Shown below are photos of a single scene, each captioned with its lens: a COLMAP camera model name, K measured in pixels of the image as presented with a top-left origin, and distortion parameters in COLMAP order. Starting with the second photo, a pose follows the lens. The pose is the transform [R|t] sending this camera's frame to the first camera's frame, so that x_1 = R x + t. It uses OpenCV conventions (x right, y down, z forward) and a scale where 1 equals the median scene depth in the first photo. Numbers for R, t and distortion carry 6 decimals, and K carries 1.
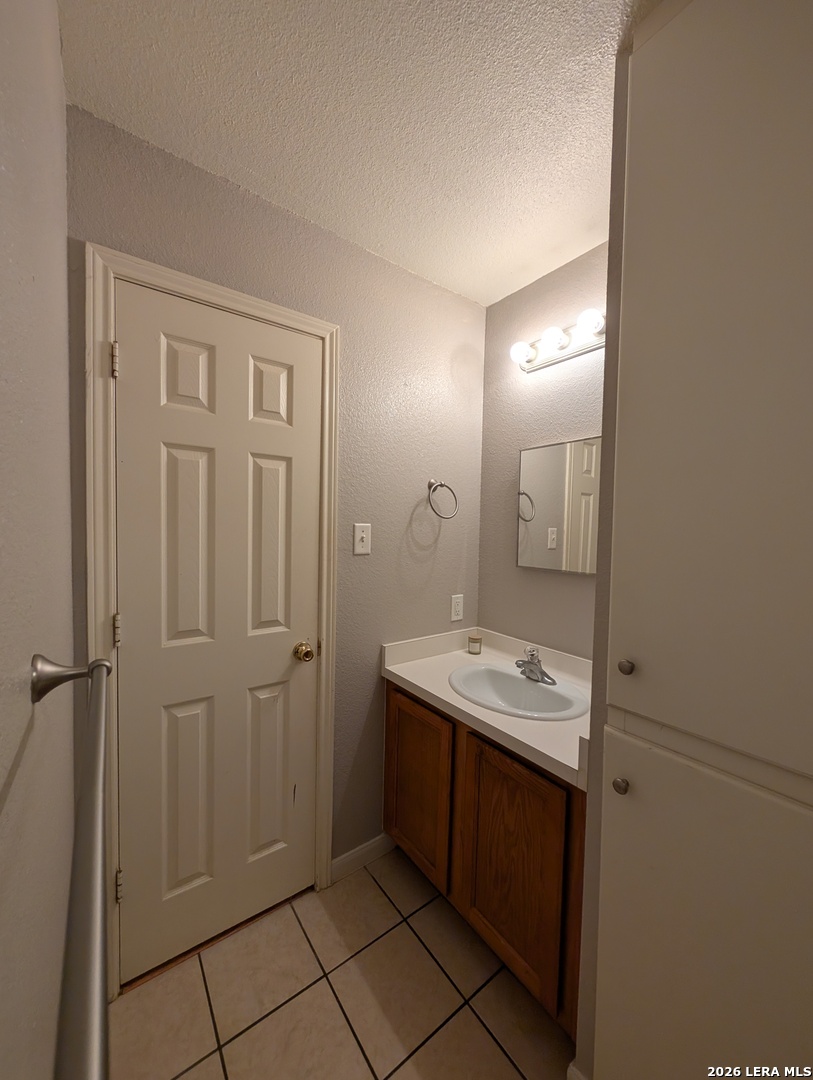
lens RADIAL K [[408.7, 0, 406.5], [0, 408.7, 540.0], [0, 0, 1]] dist [0.000024, -0.000209]
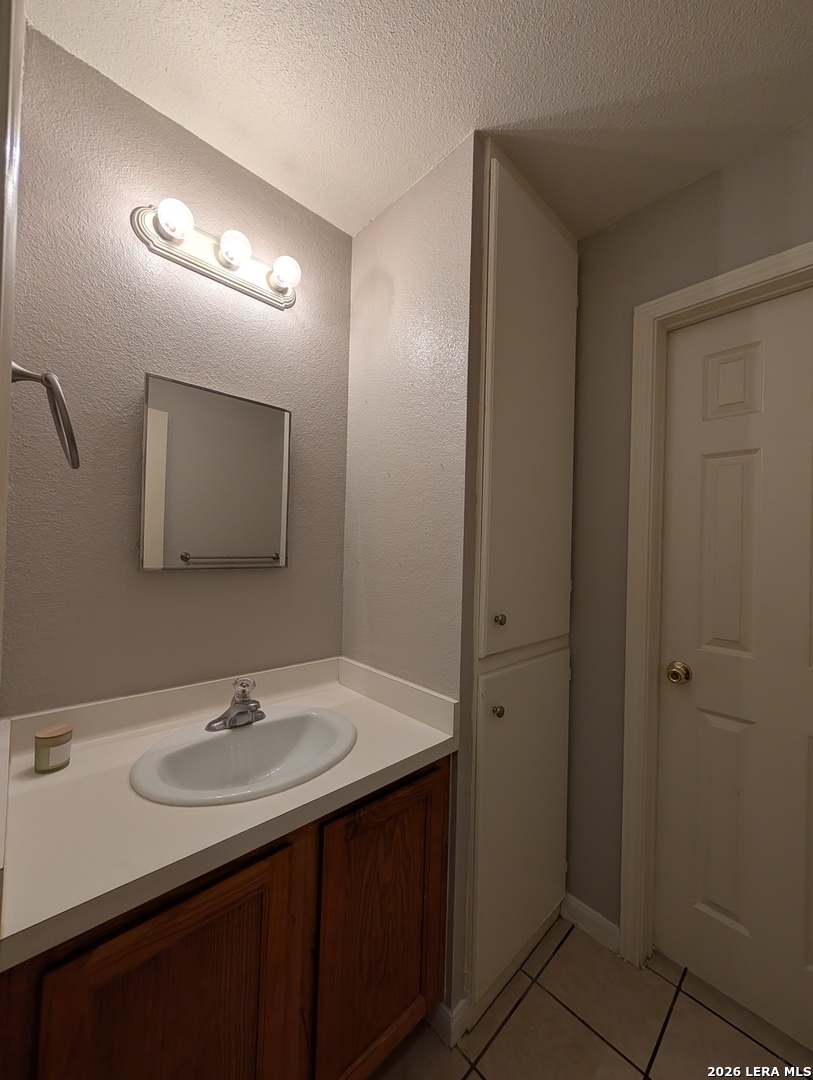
lens RADIAL K [[408.3, 0, 407.7], [0, 408.3, 542.6], [0, 0, 1]] dist [-0.000807, 0.000132]
pose [[-0.117640, -0.010480, 0.993001, -0.418079], [0.006222, 0.999917, 0.011290, 0.024730], [-0.993037, 0.007506, -0.117565, 0.818446]]
